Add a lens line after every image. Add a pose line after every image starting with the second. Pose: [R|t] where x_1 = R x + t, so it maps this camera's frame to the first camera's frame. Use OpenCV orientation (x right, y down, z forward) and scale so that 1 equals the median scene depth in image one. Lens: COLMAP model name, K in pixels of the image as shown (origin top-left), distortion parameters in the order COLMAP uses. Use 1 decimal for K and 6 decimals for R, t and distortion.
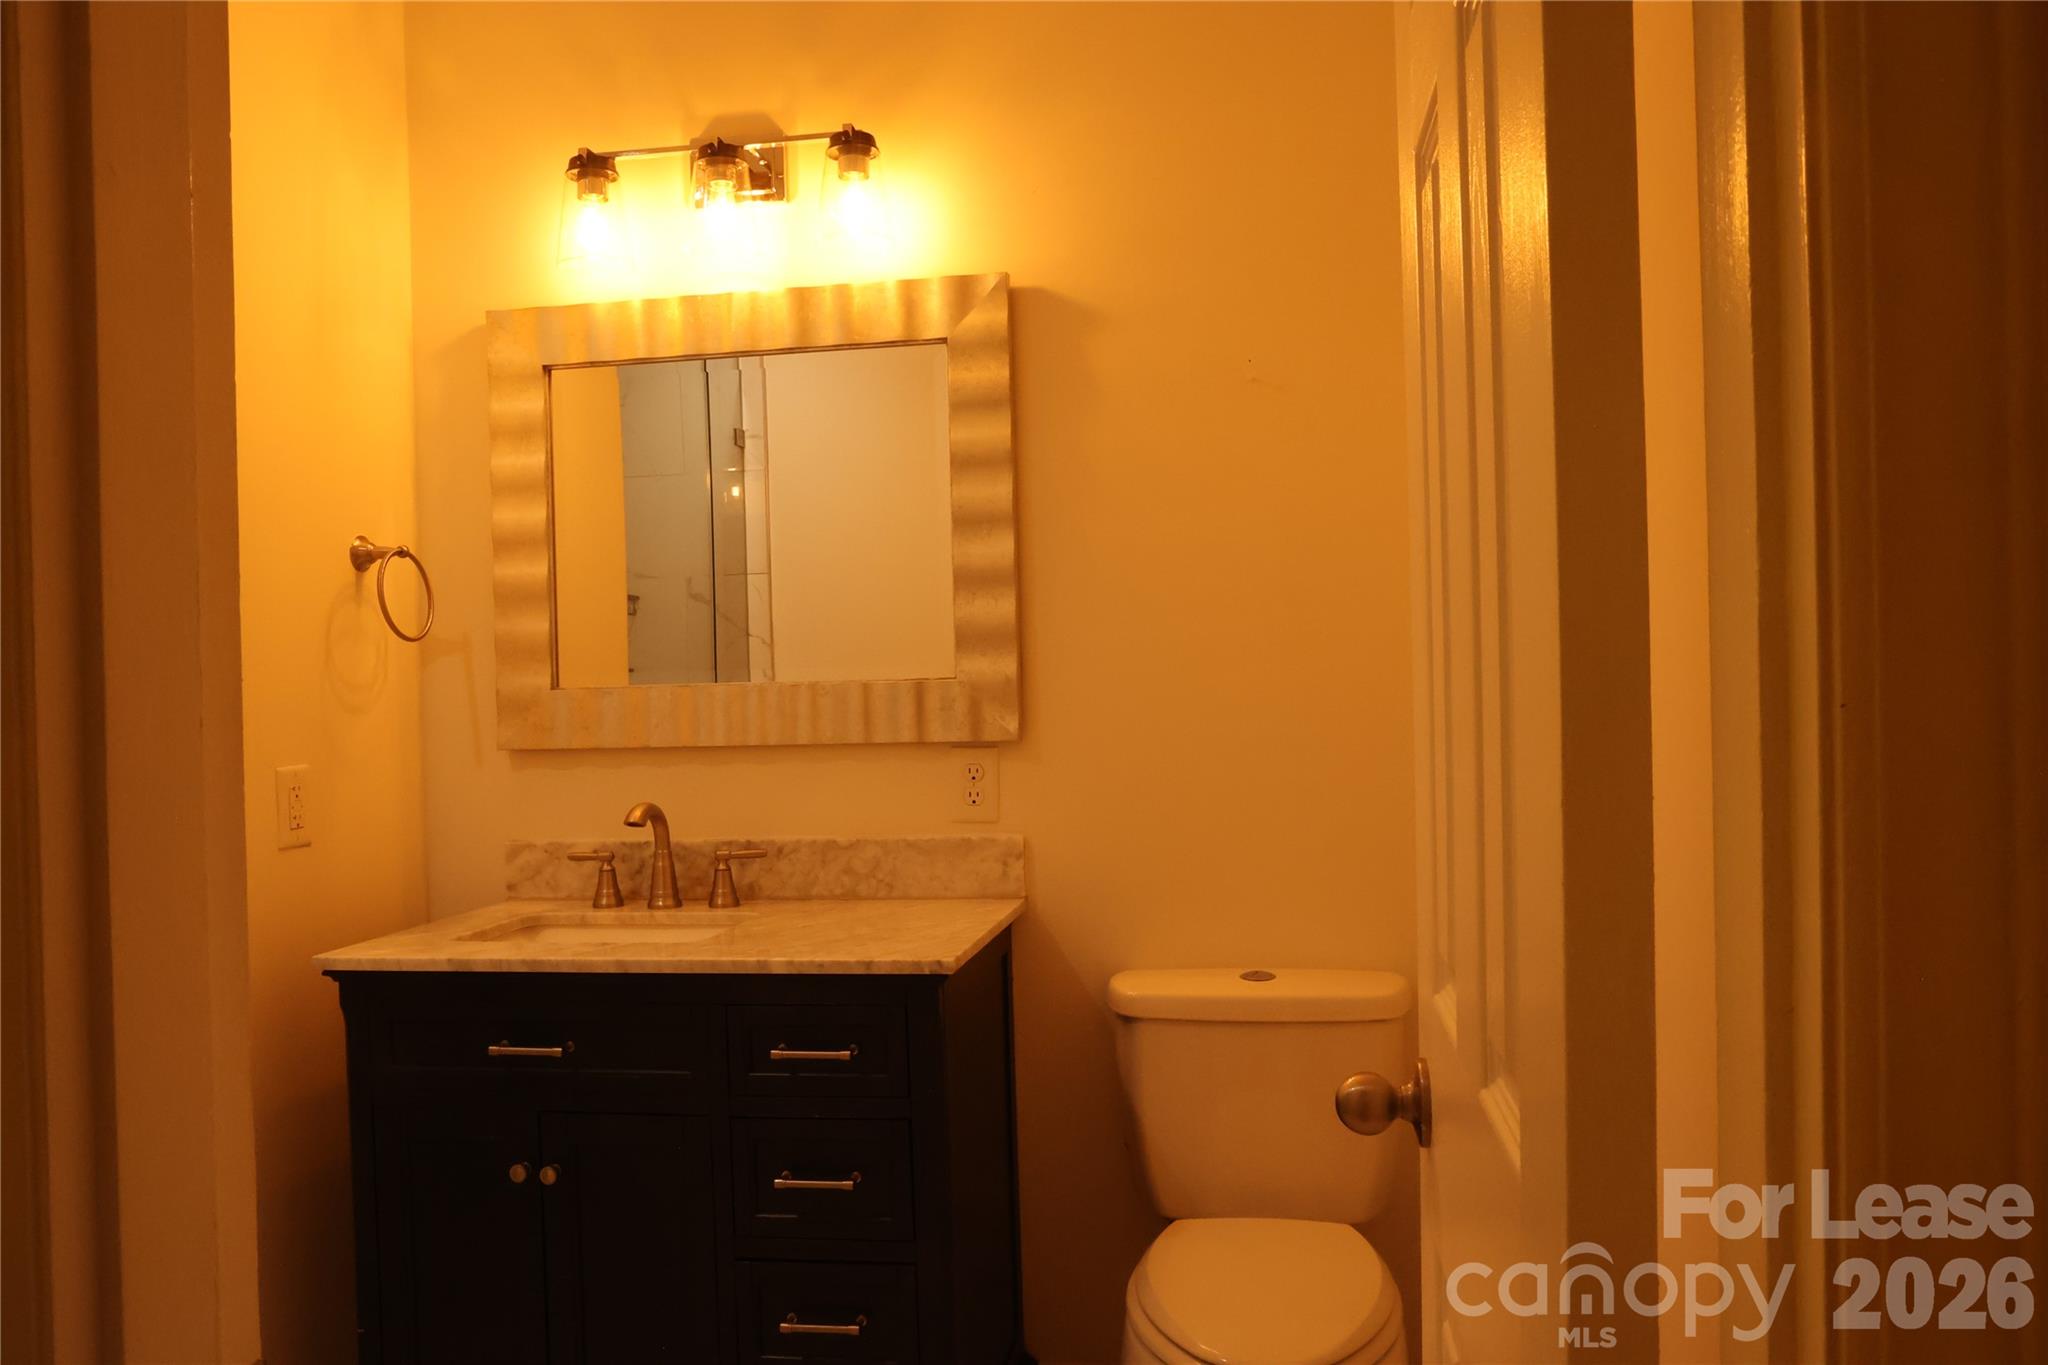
lens RADIAL K [[1560.9, 0, 990.1], [0, 1560.9, 681.6], [0, 0, 1]] dist [-0.026270, 0.001979]
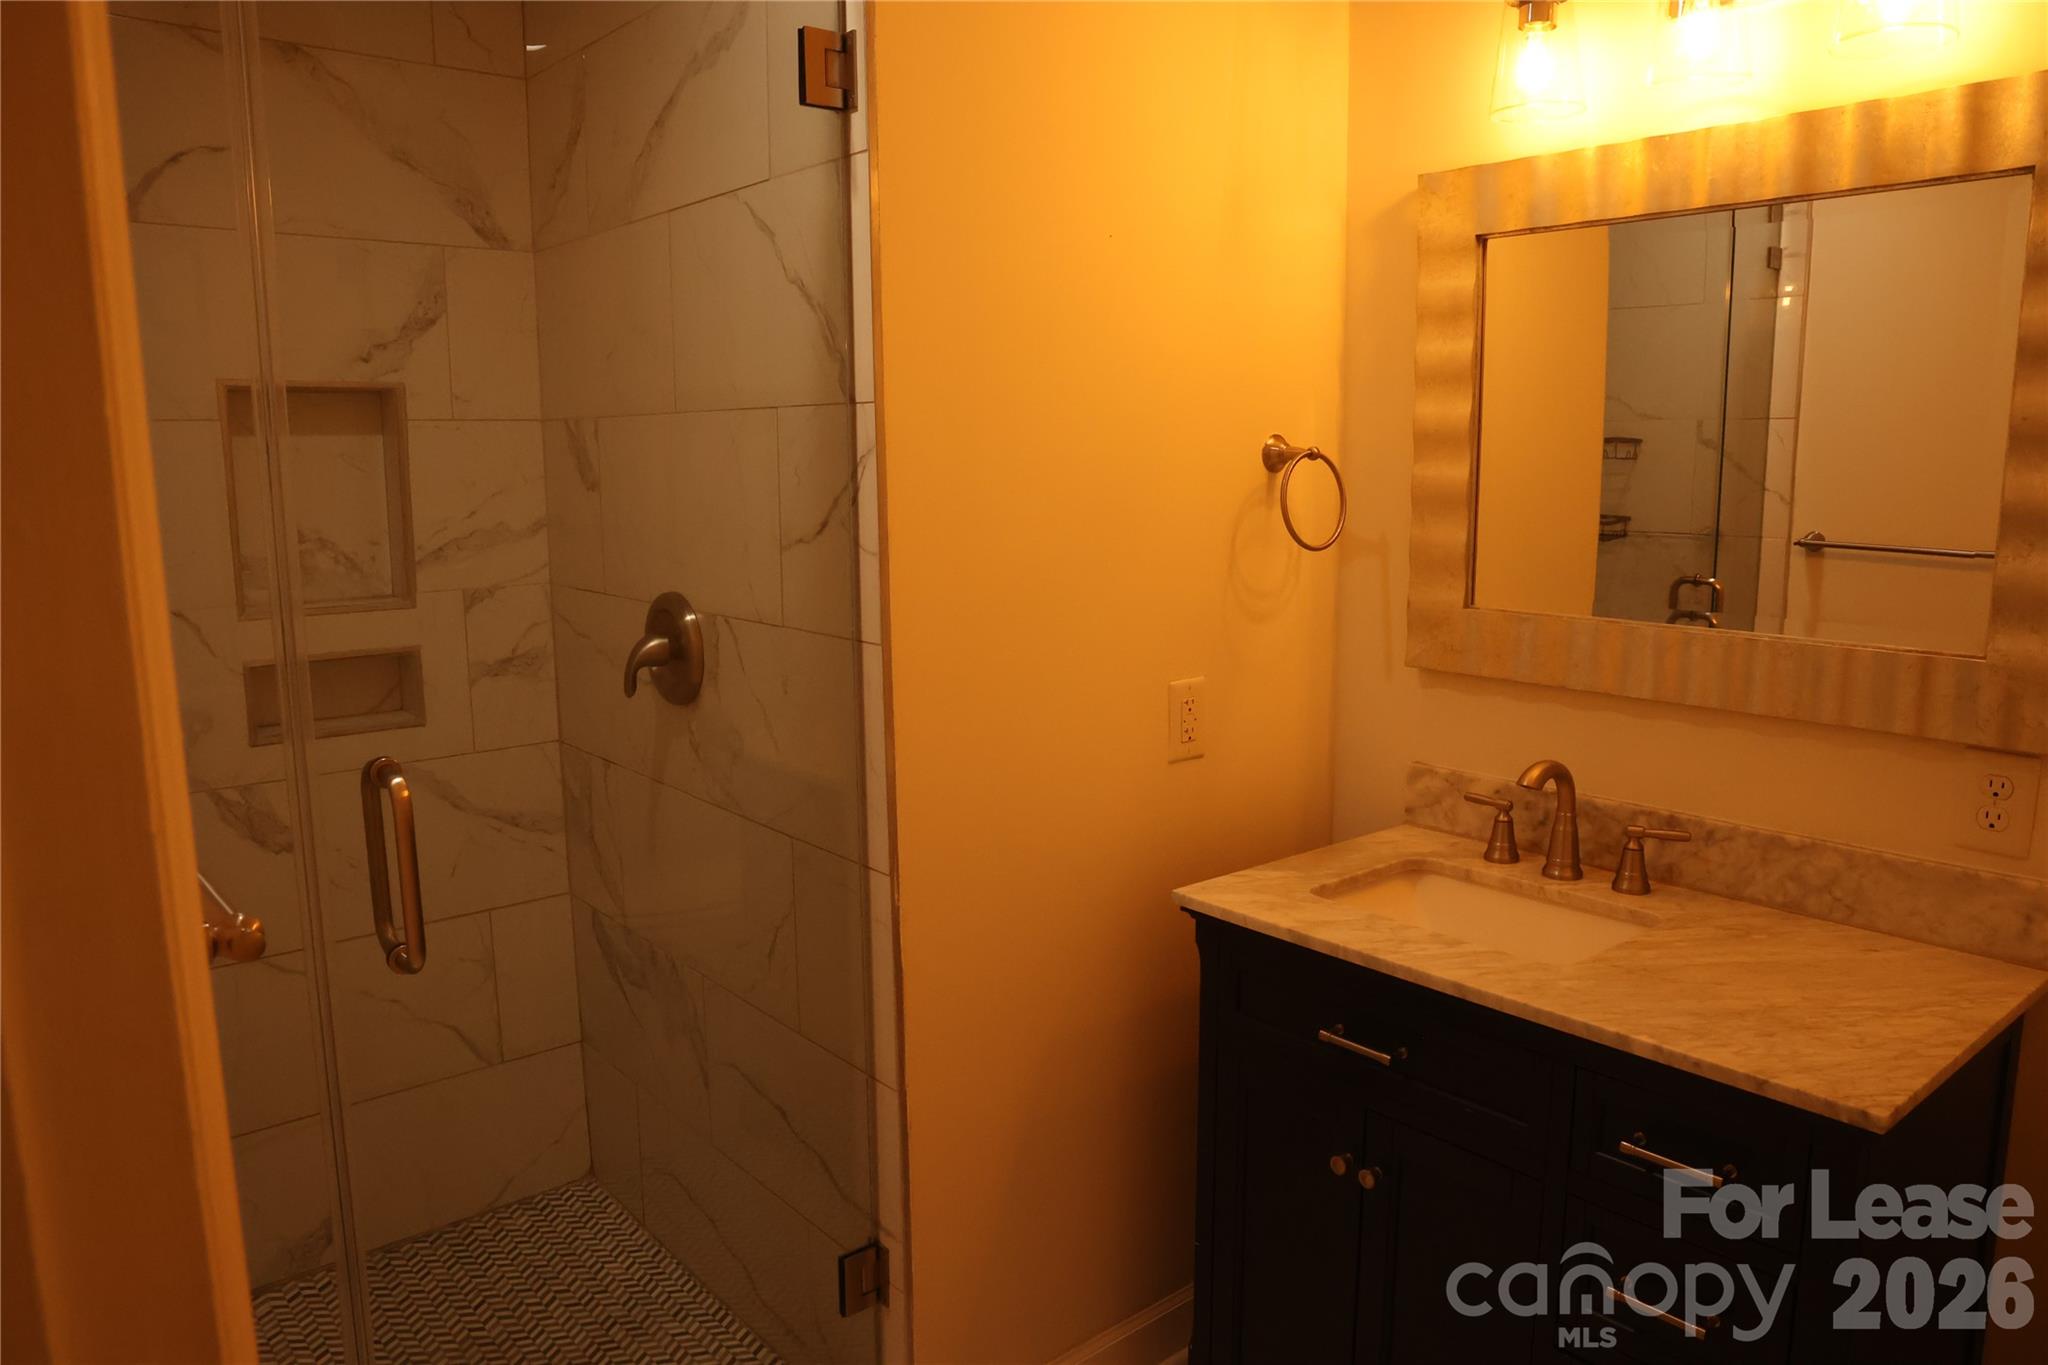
lens RADIAL K [[1375.3, 0, 1033.6], [0, 1375.3, 673.2], [0, 0, 1]] dist [-0.105139, 0.064423]
pose [[0.769106, 0.125810, -0.626617, 0.023738], [-0.011860, 0.983075, 0.182821, -0.100646], [0.639012, -0.133177, 0.757580, 0.249813]]
